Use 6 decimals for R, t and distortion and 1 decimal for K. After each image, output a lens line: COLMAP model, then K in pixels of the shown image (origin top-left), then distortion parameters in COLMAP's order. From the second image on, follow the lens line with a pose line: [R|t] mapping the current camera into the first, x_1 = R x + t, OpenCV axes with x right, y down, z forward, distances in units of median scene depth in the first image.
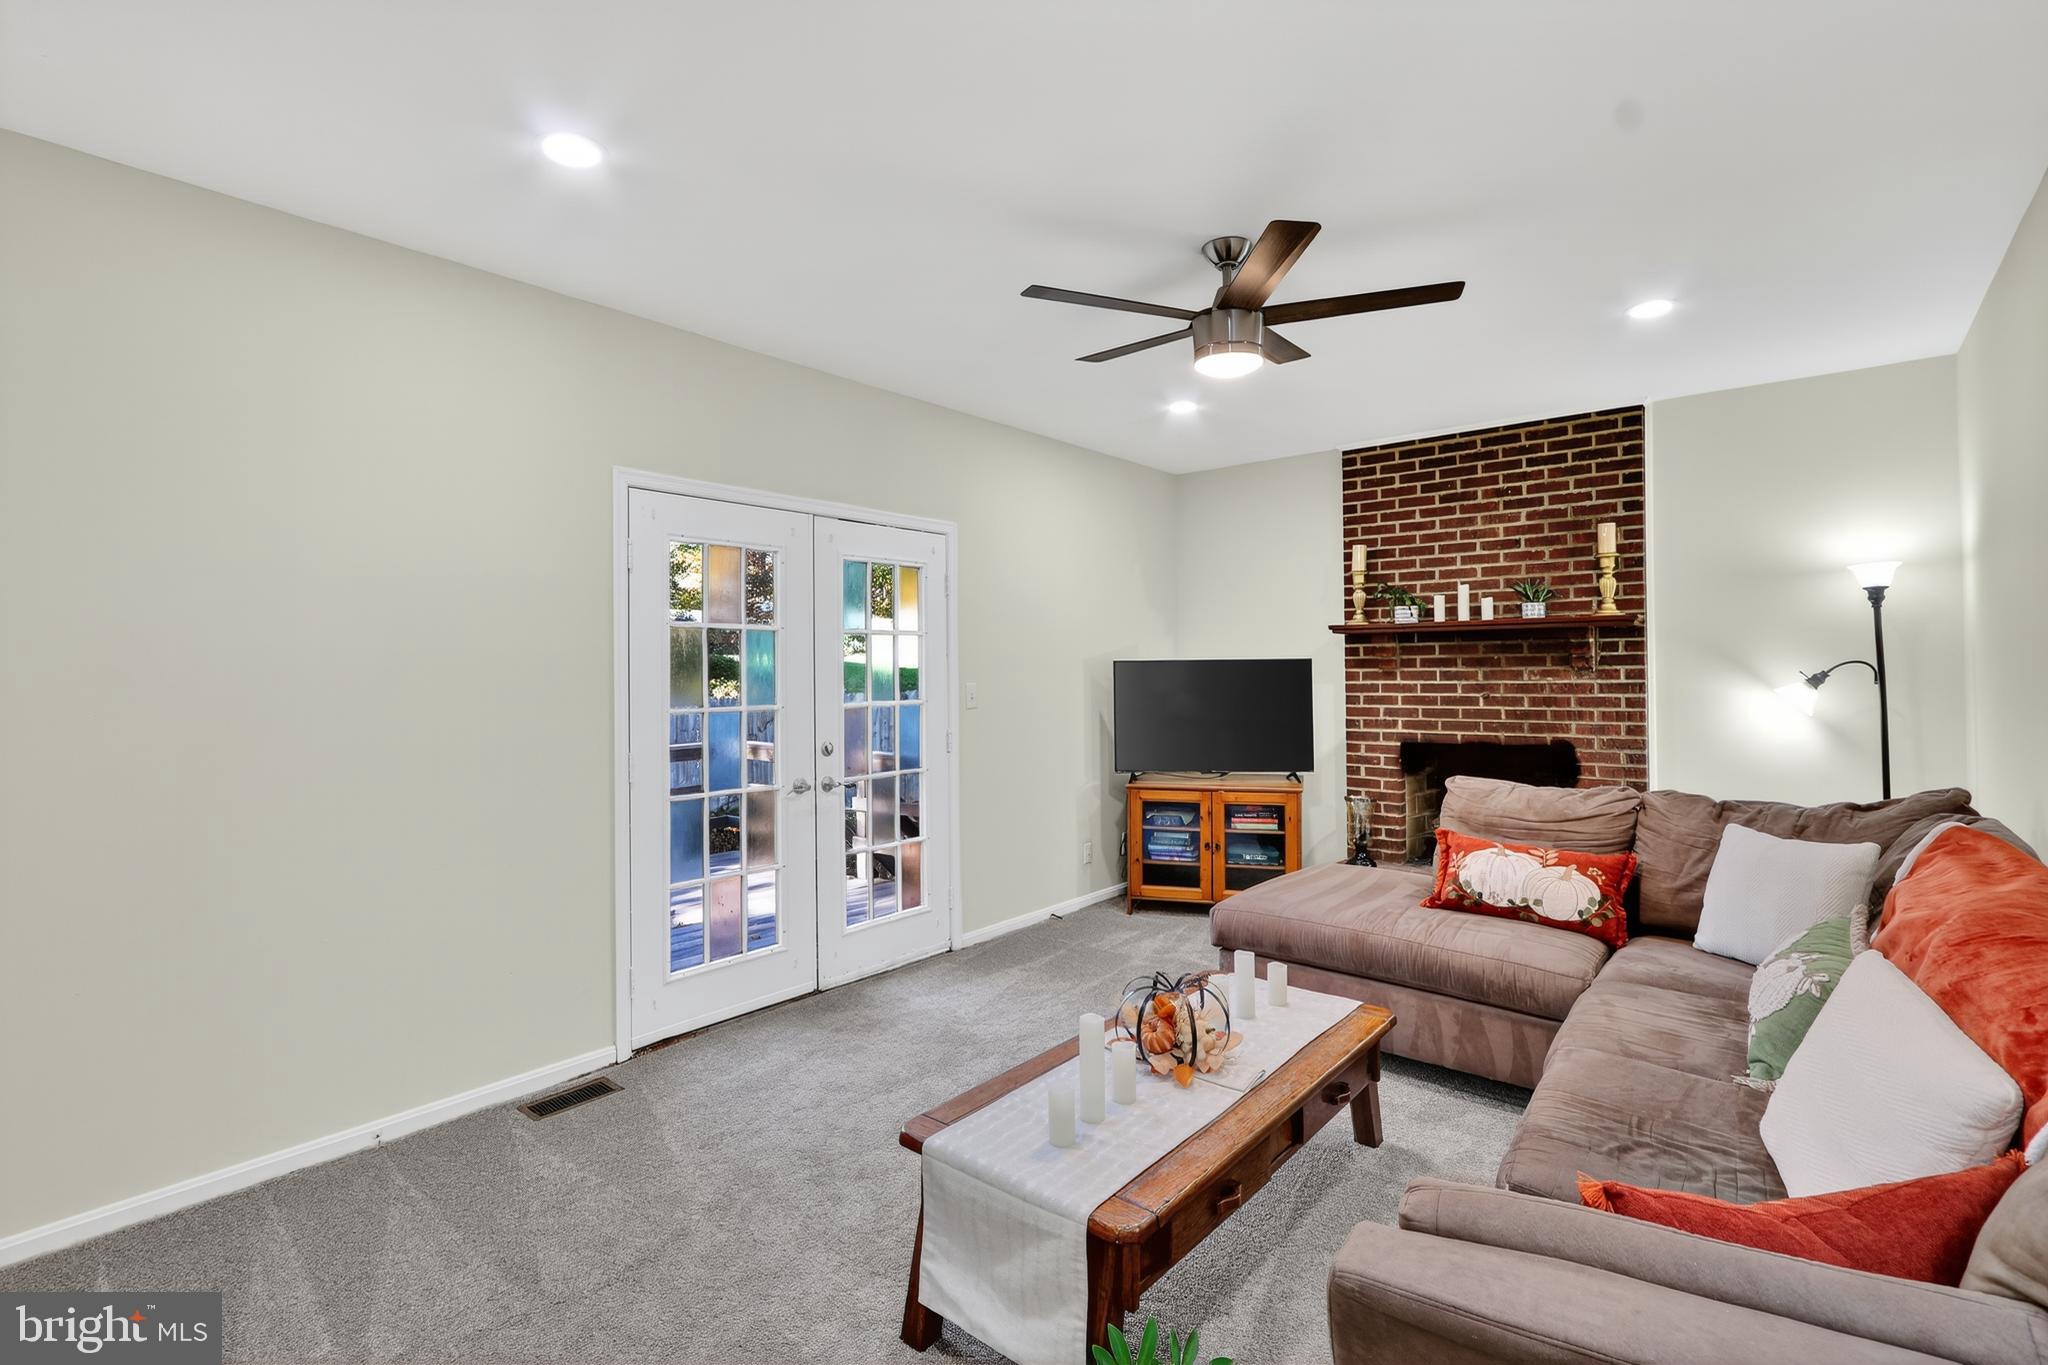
lens RADIAL K [[968.0, 0, 999.7], [0, 968.0, 655.4], [0, 0, 1]] dist [0.000308, 0.000140]
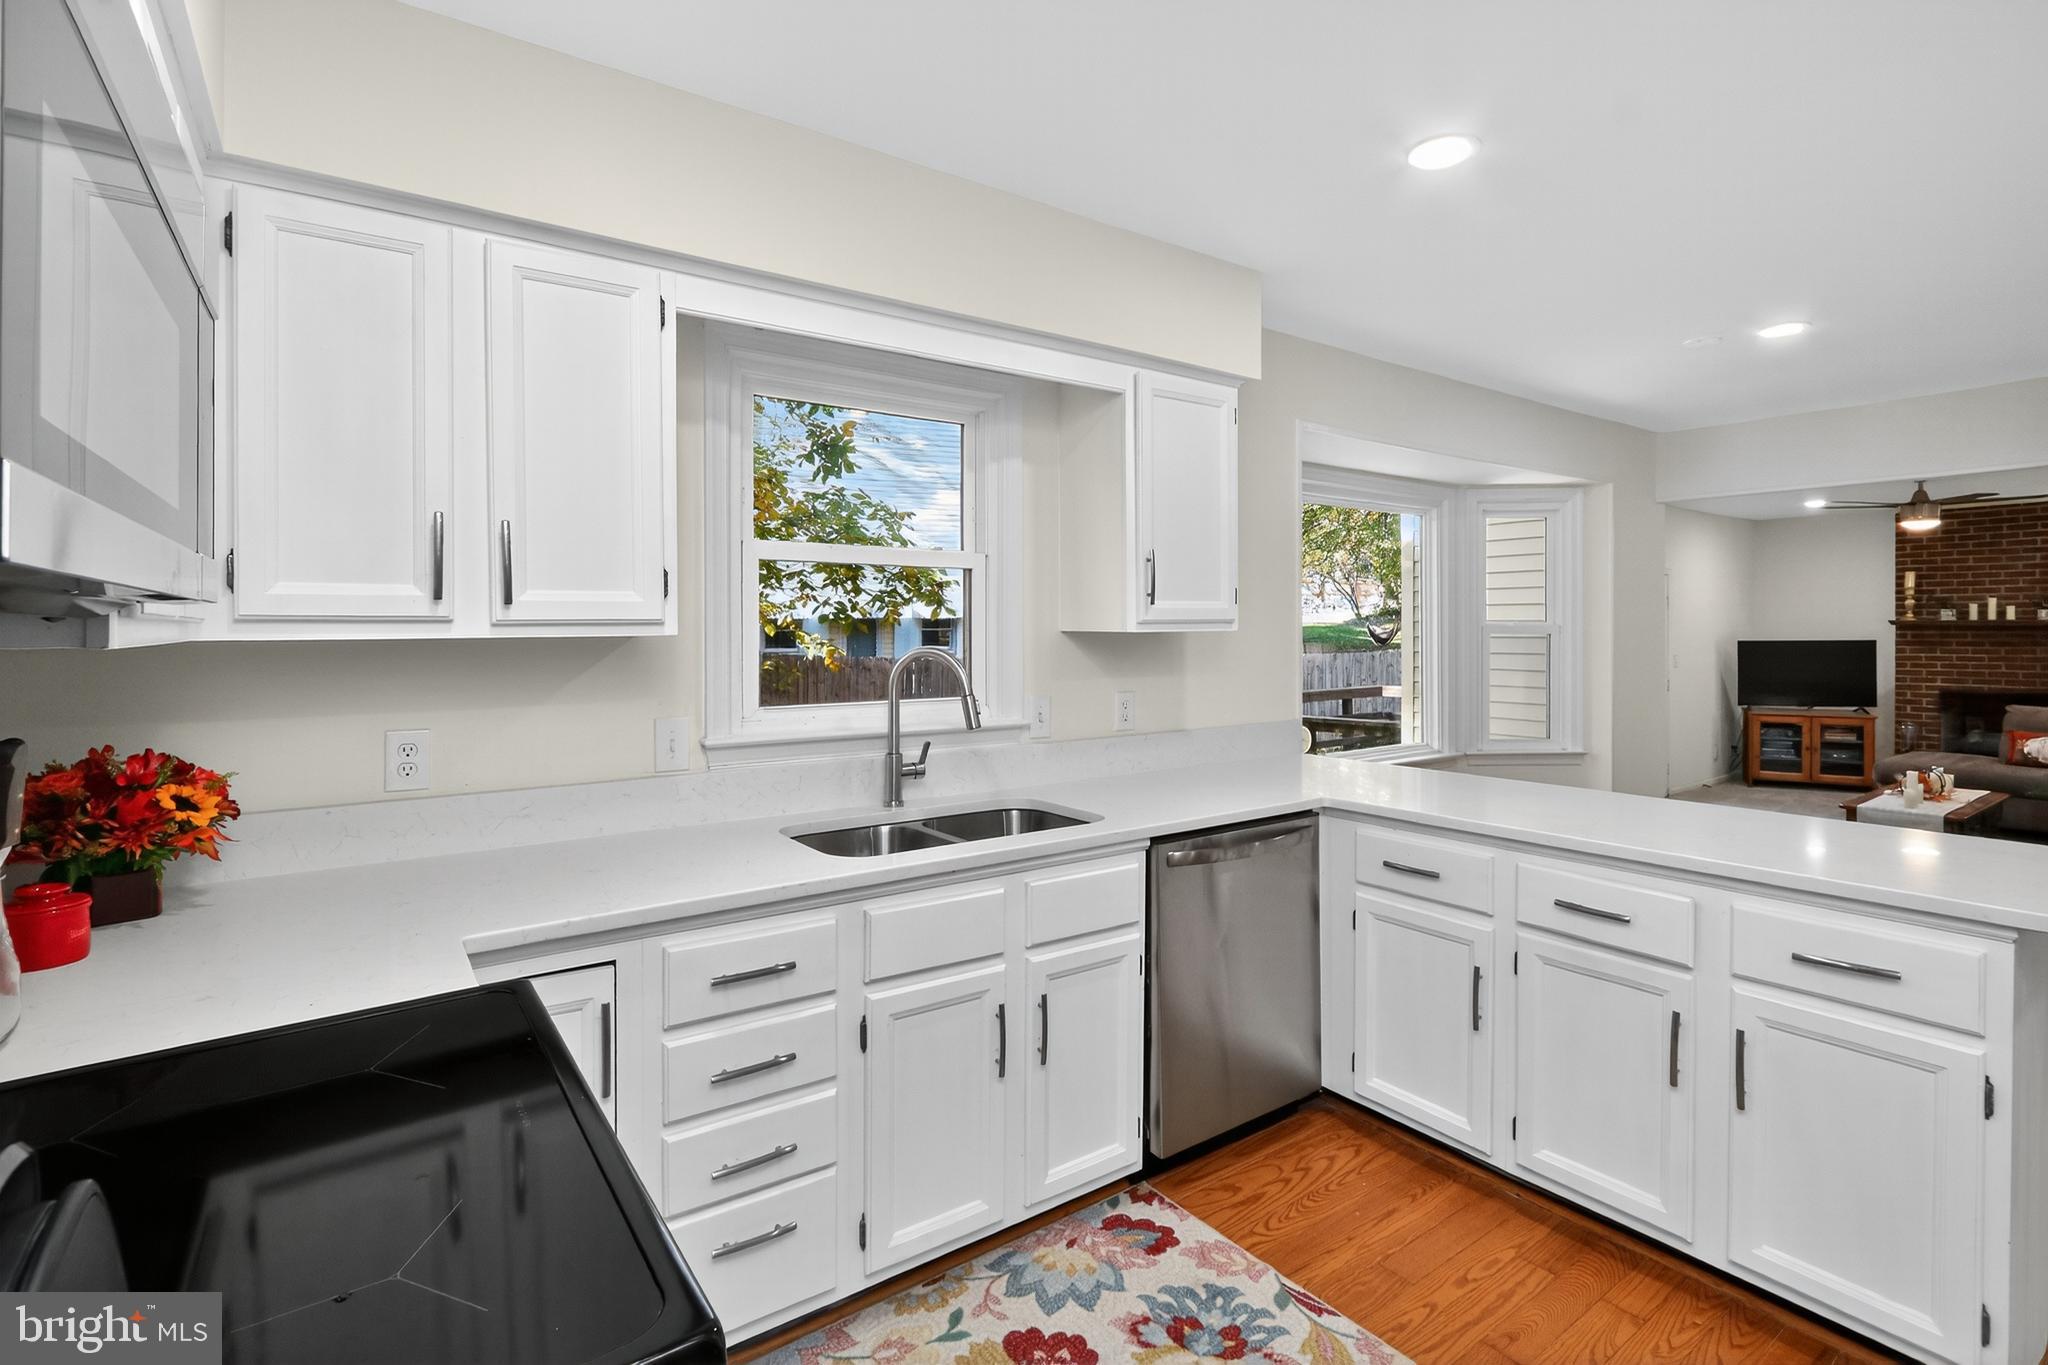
lens RADIAL K [[955.5, 0, 1001.6], [0, 955.5, 627.5], [0, 0, 1]] dist [-0.023544, 0.006125]
pose [[0.964287, 0.006307, -0.264784, -0.740807], [-0.002322, 0.999879, 0.015360, -0.042055], [0.264849, -0.014197, 0.964185, -1.014745]]
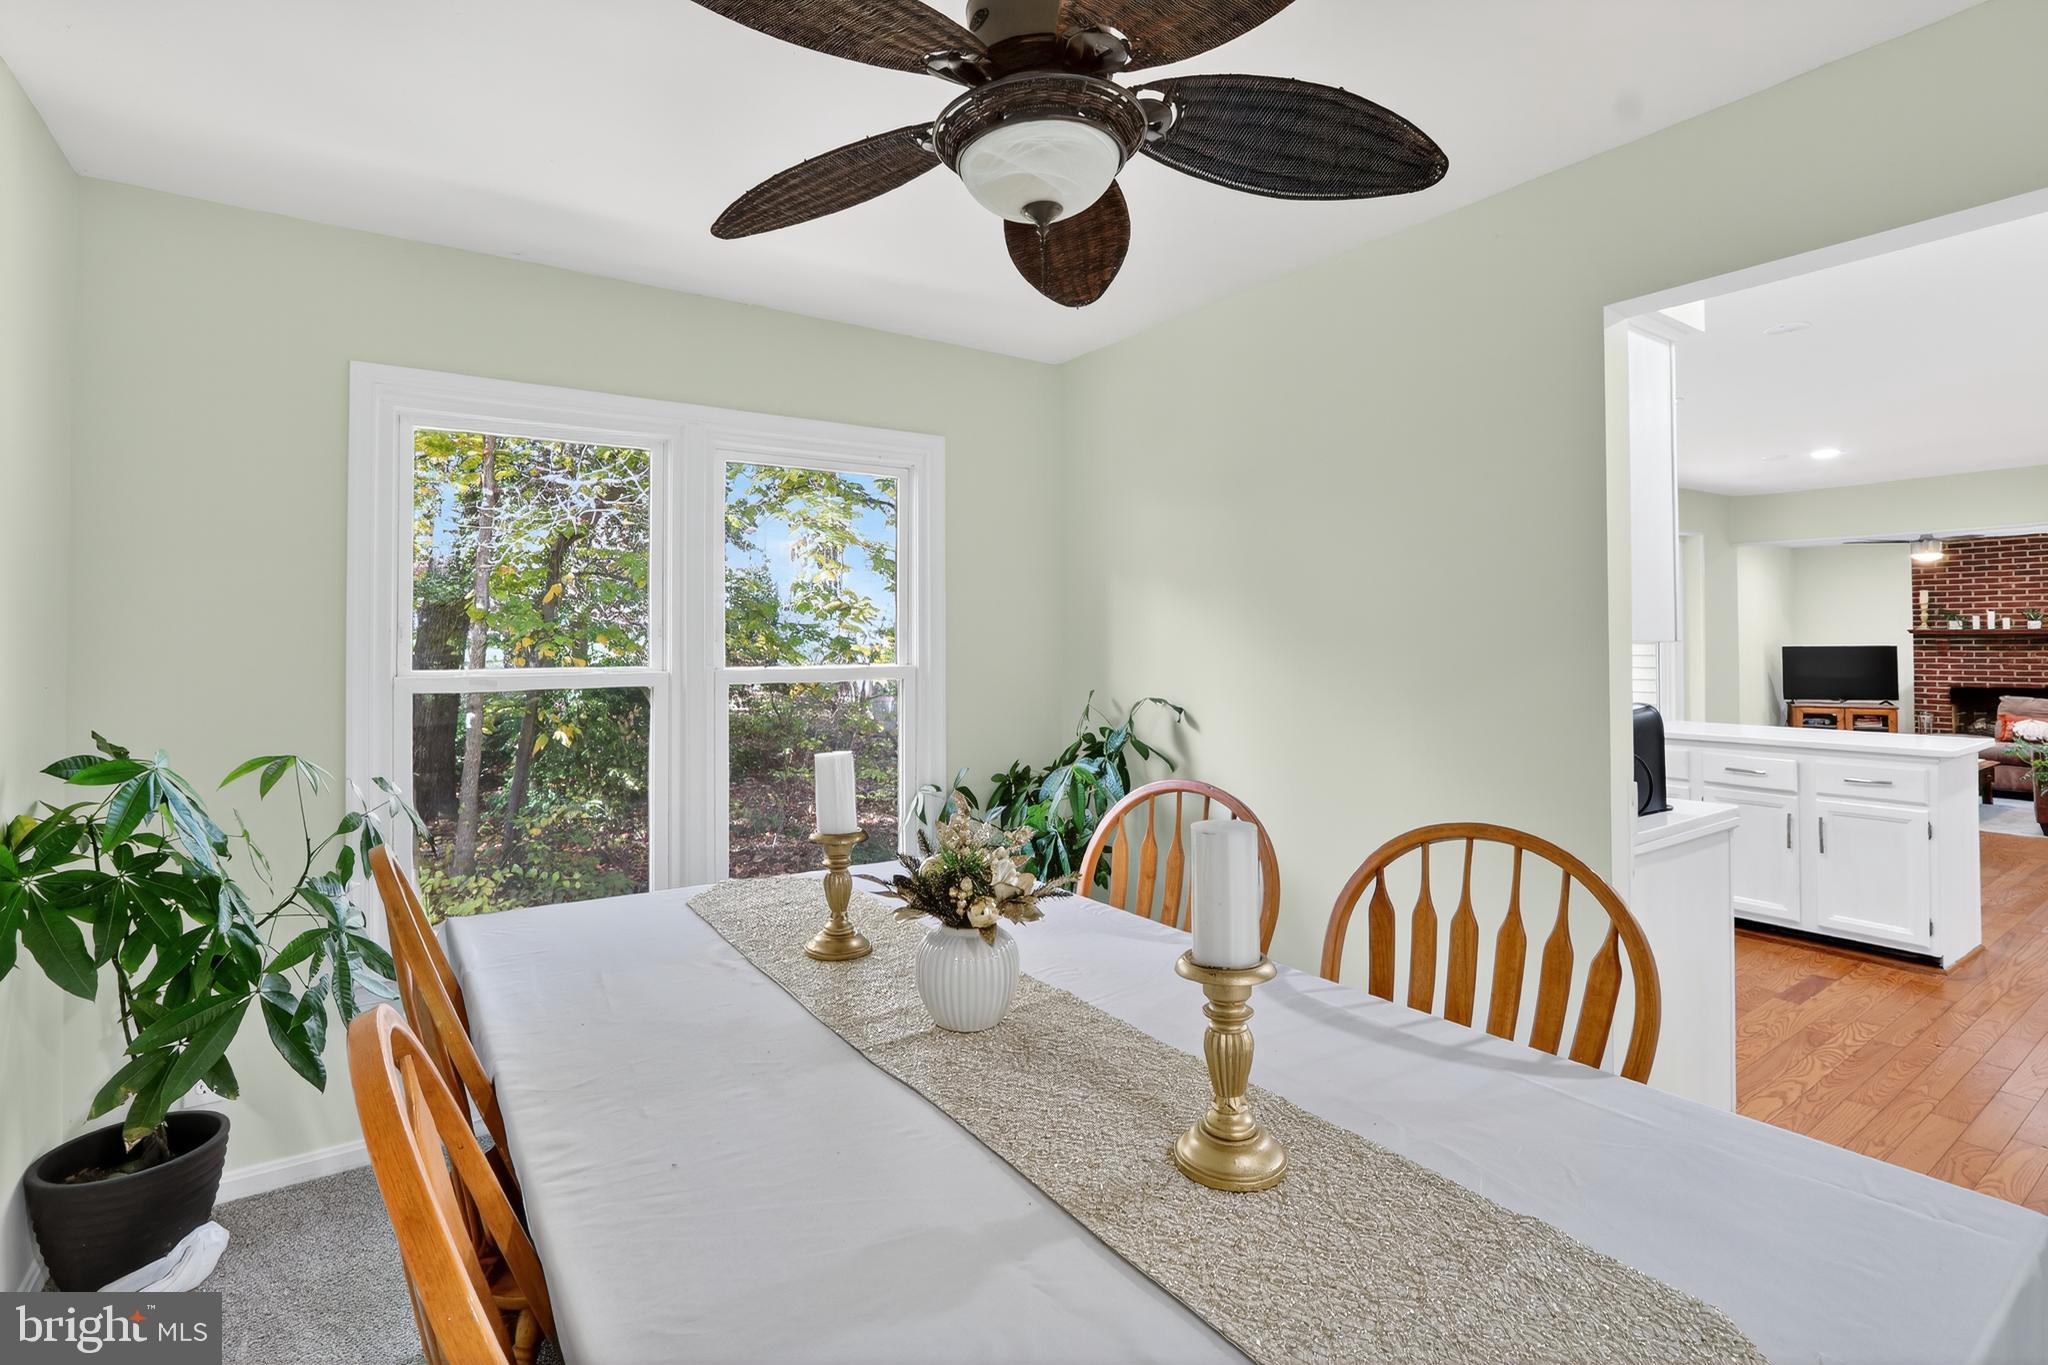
lens RADIAL K [[958.6, 0, 1024.1], [0, 958.6, 620.8], [0, 0, 1]] dist [0.000592, 0.000491]
pose [[0.965631, -0.002301, -0.259906, -0.988066], [0.001416, 0.999993, -0.003593, -0.047711], [0.259913, 0.003101, 0.965627, -1.526438]]
